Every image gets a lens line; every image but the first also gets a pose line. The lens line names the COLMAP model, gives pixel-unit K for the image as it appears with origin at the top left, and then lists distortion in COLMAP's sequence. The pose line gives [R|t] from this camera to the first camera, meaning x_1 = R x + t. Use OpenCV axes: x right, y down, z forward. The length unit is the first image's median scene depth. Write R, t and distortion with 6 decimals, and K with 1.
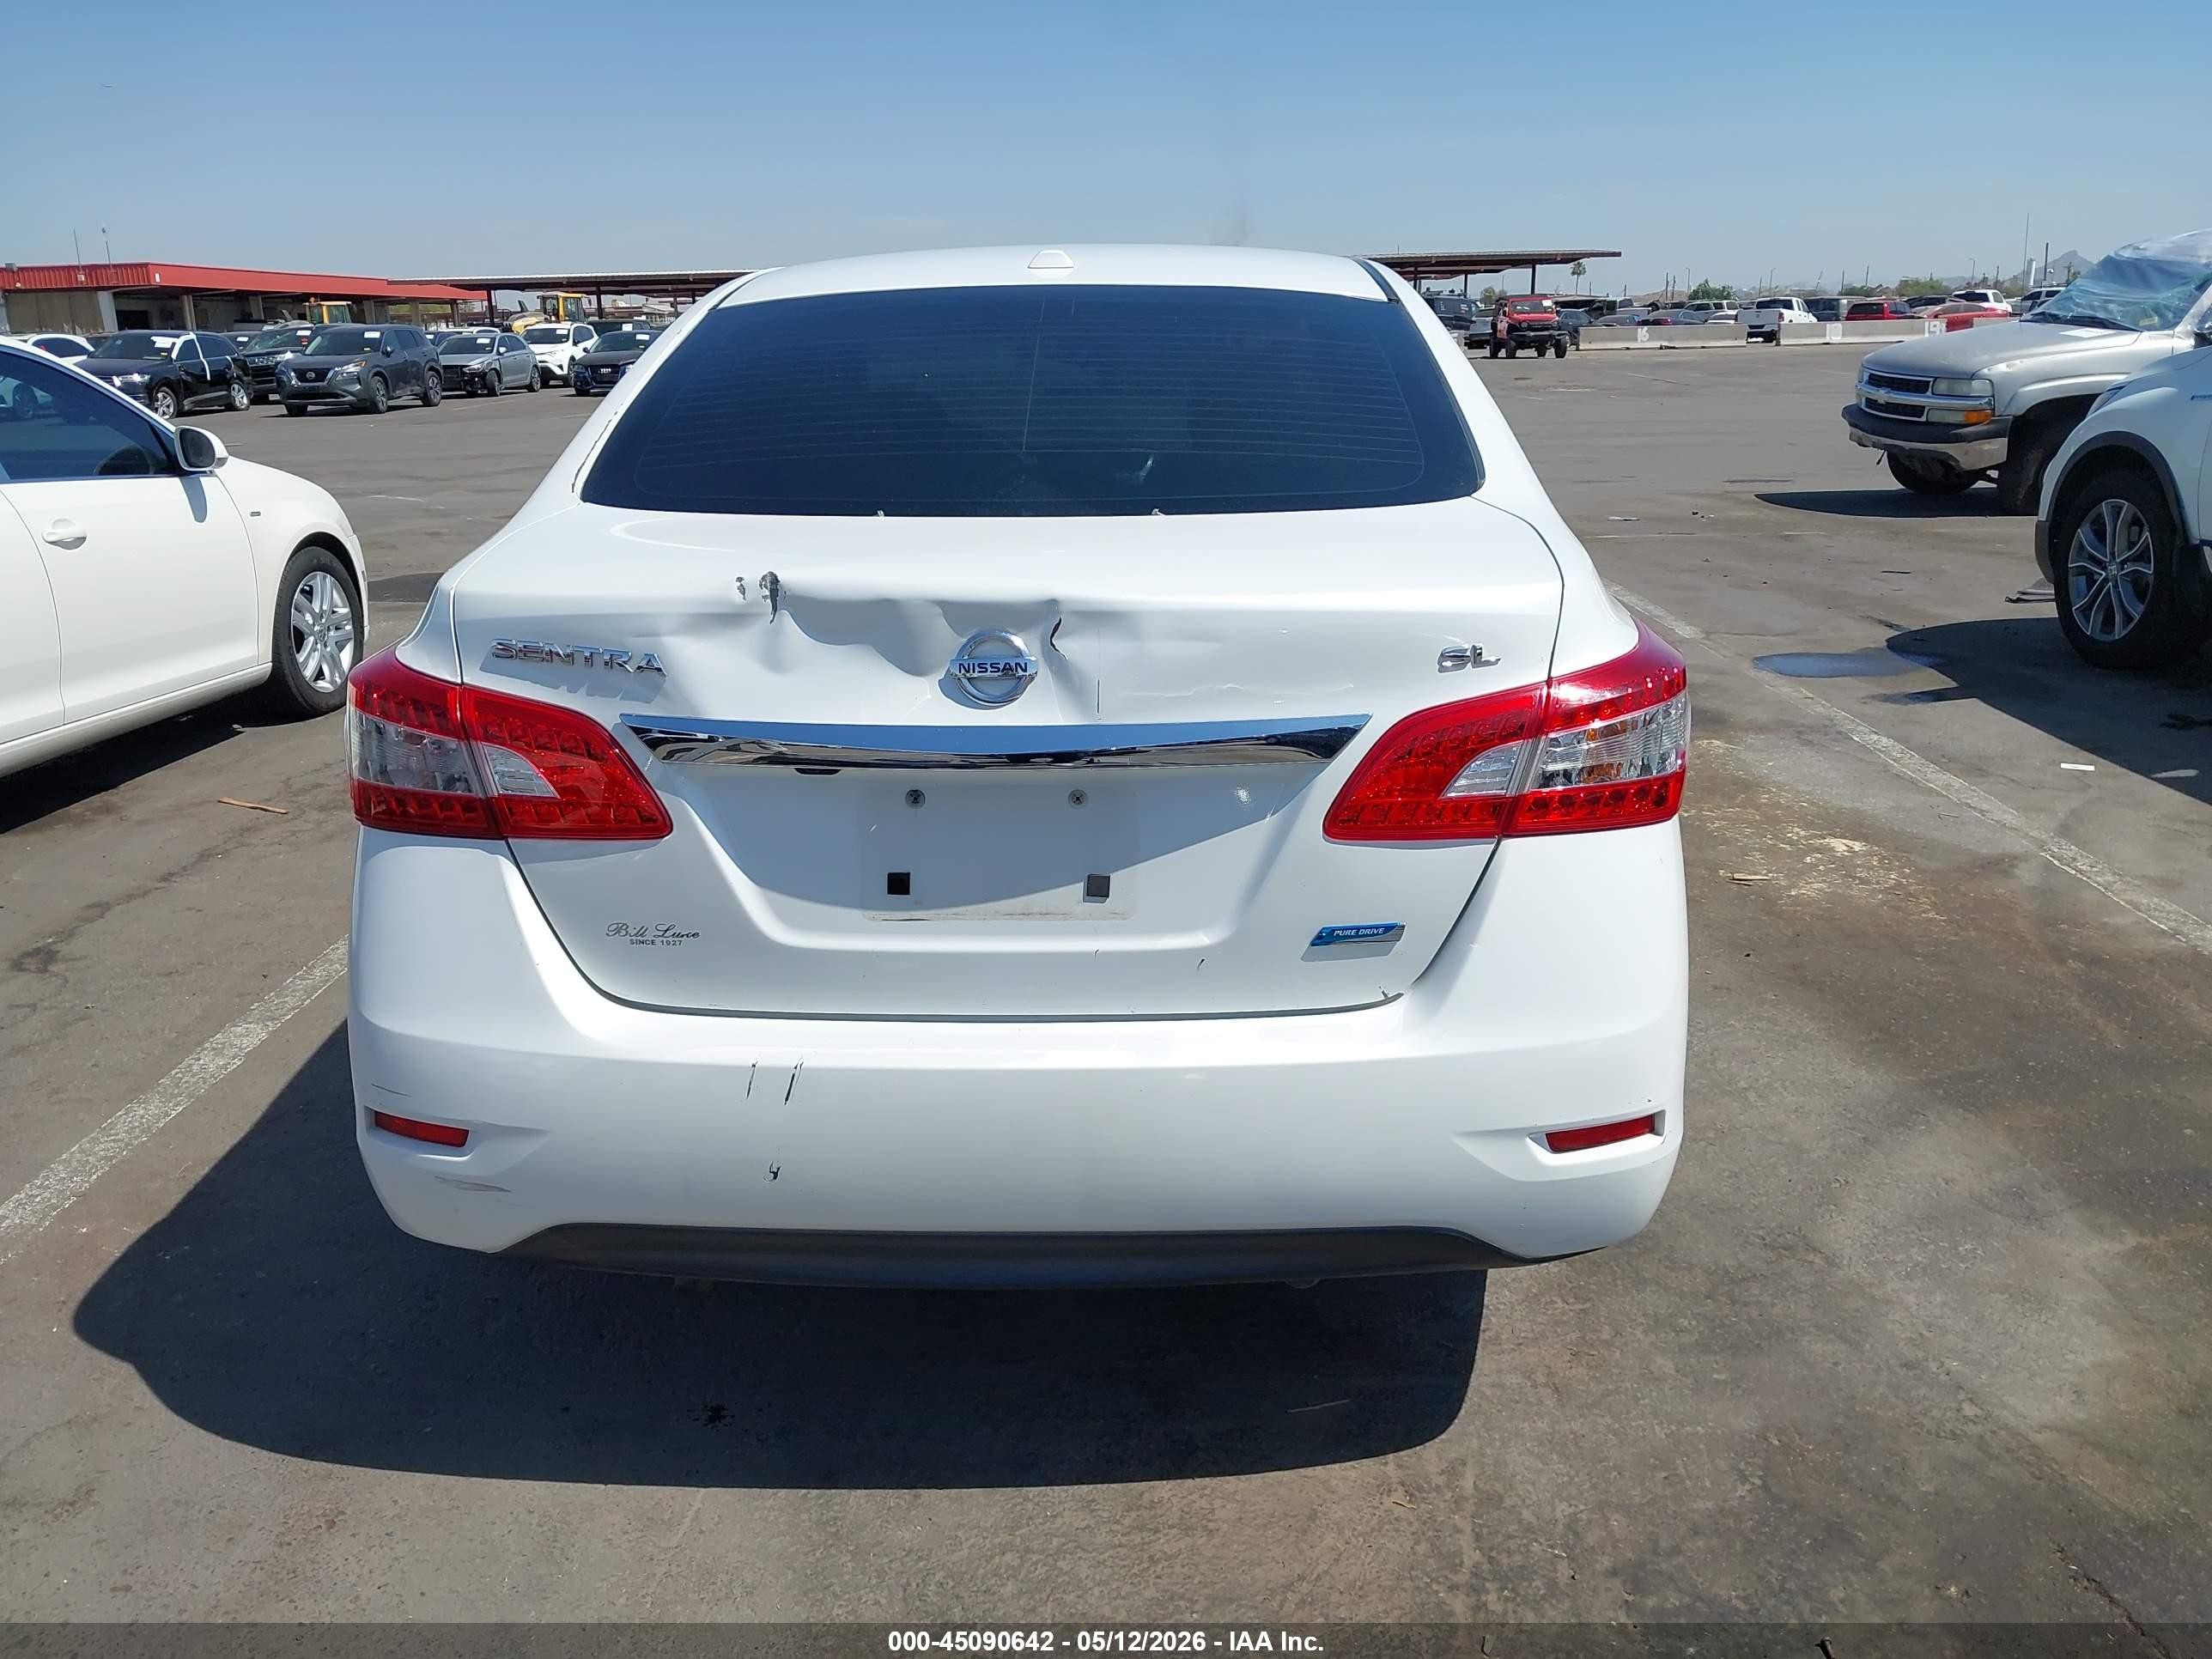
lens RADIAL K [[1749.4, 0, 1103.8], [0, 1749.4, 811.0], [0, 0, 1]] dist [0.012498, -0.028472]
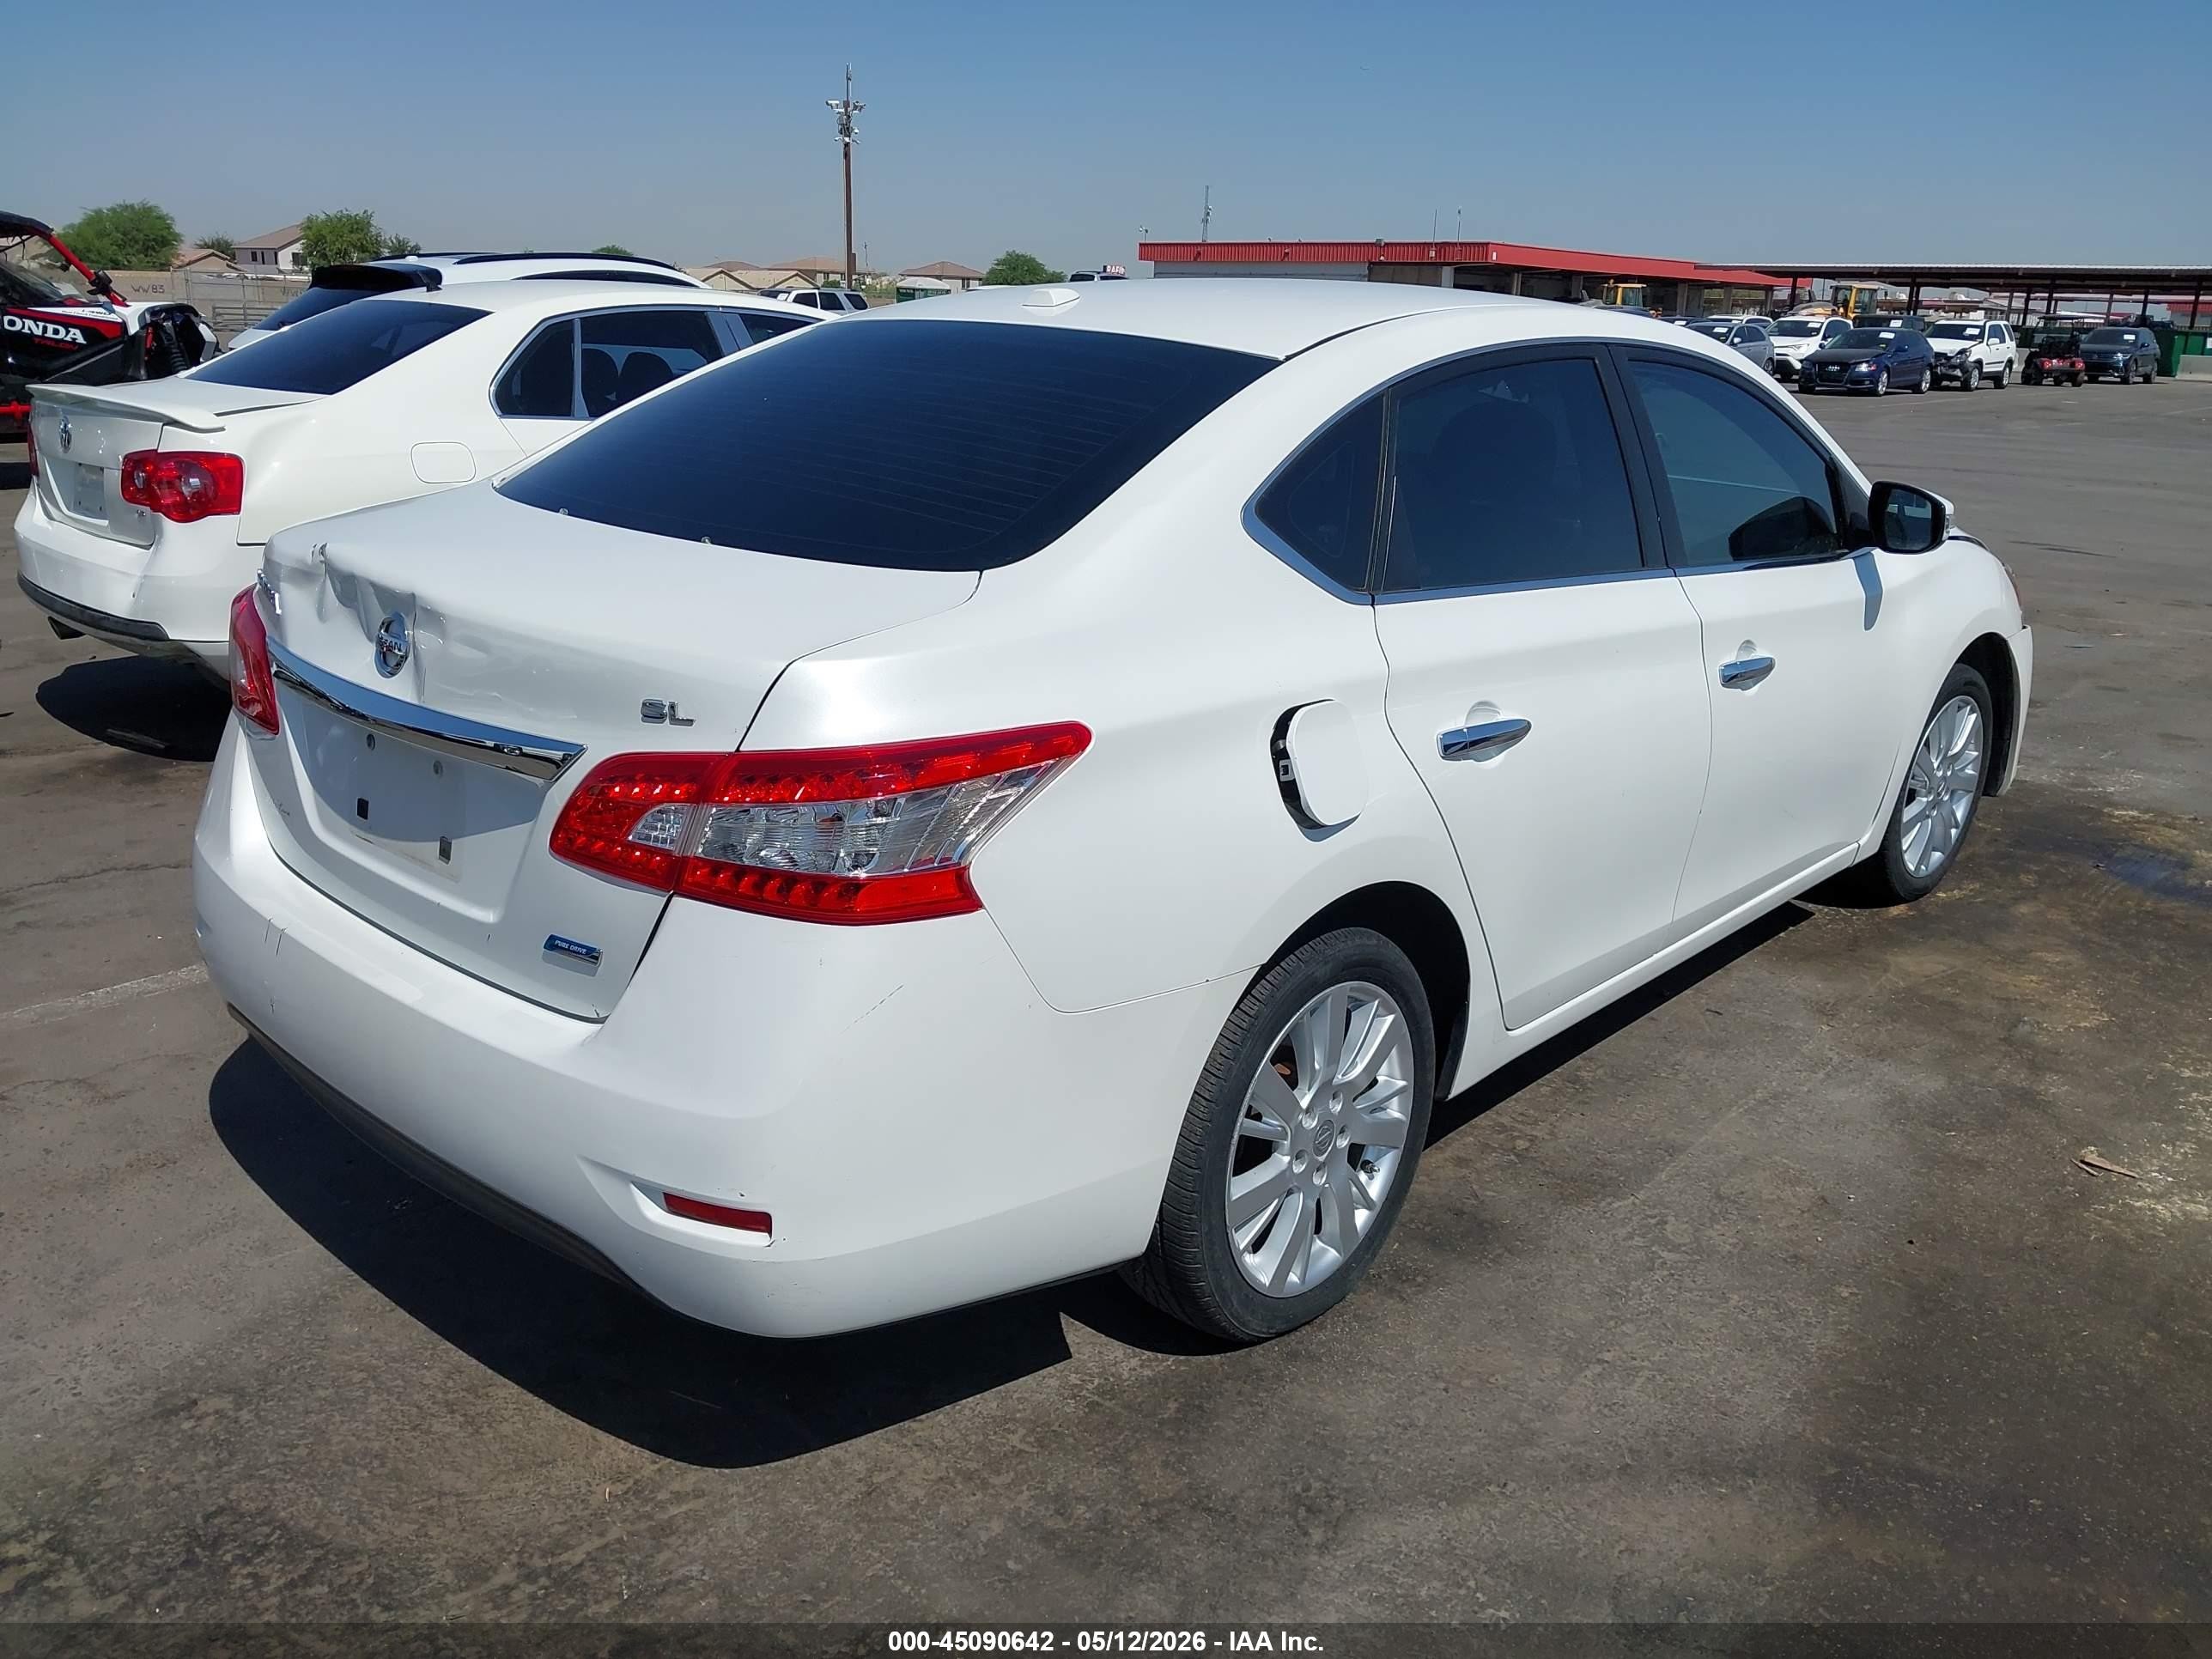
lens RADIAL K [[1749.4, 0, 1095.6], [0, 1749.4, 831.5], [0, 0, 1]] dist [0.012498, -0.028472]
pose [[0.760983, 0.226070, -0.608110, 0.983414], [-0.214747, 0.972259, 0.092713, -0.160155], [0.612200, 0.060037, 0.788421, 0.335987]]
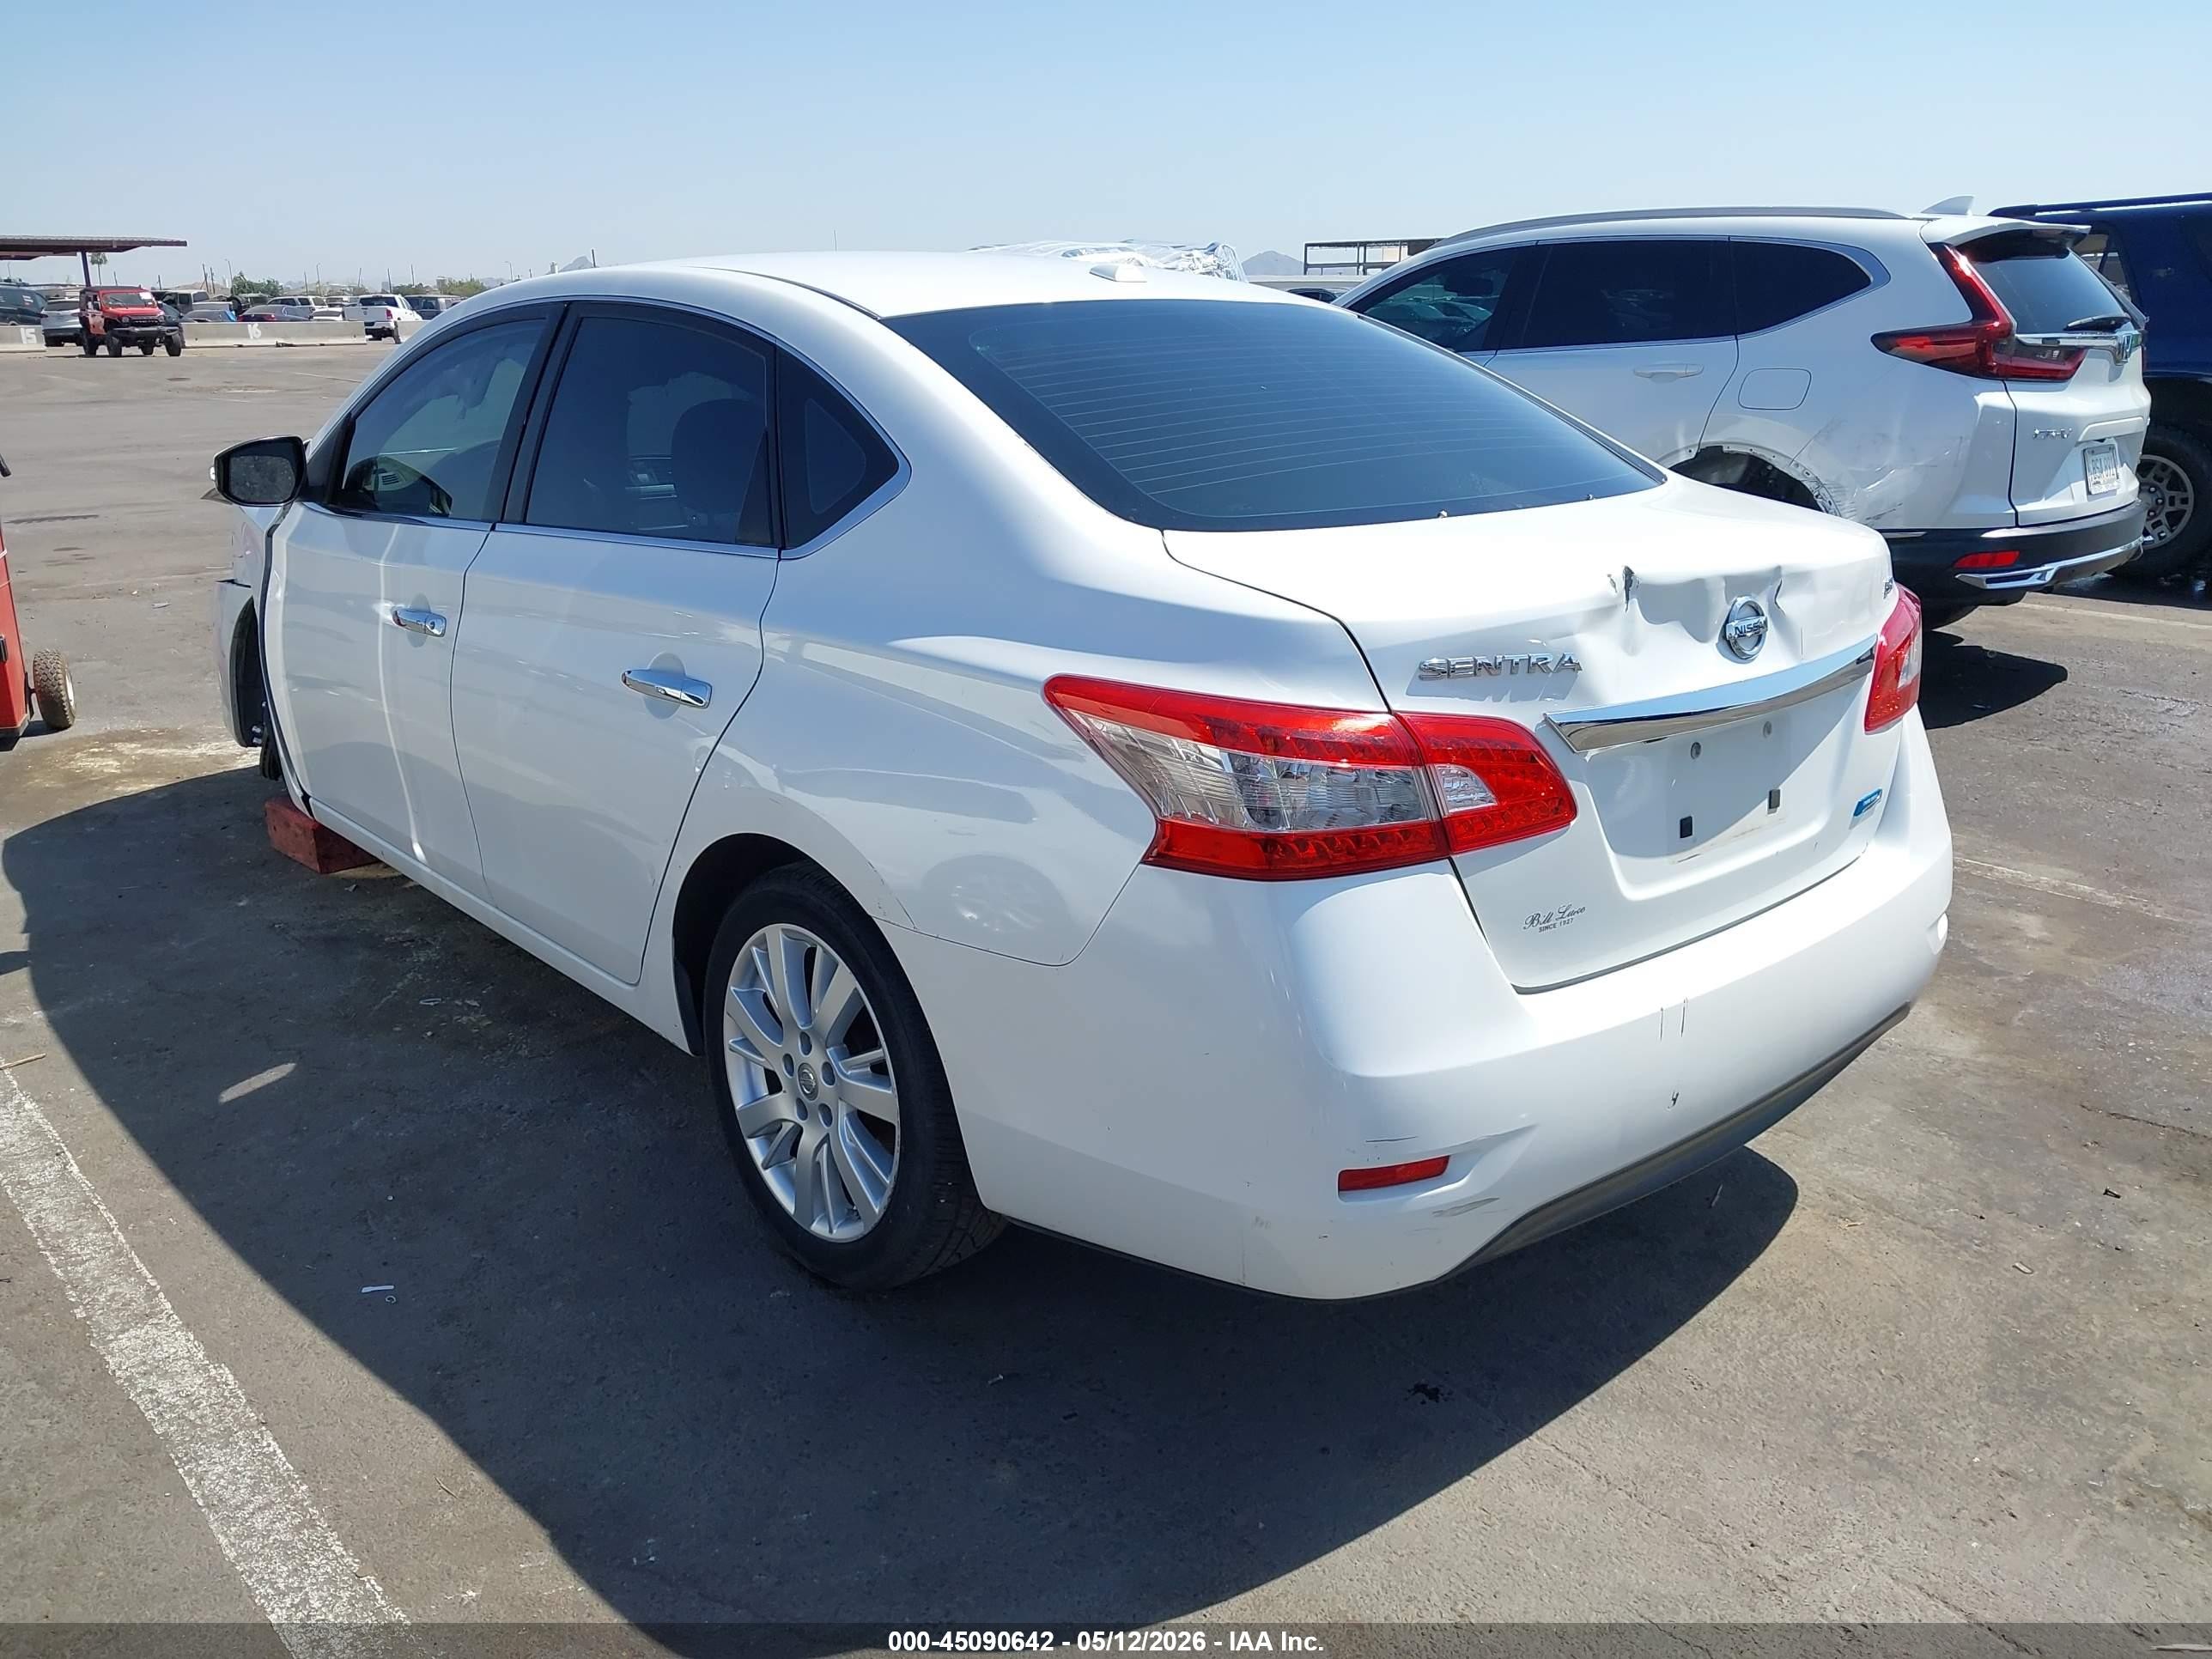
lens RADIAL K [[1749.4, 0, 1093.5], [0, 1749.4, 824.3], [0, 0, 1]] dist [0.012498, -0.028472]
pose [[0.728280, -0.178671, 0.661578, -1.124132], [0.172907, 0.982087, 0.074890, -0.110312], [-0.663108, 0.059851, 0.746127, 0.381660]]
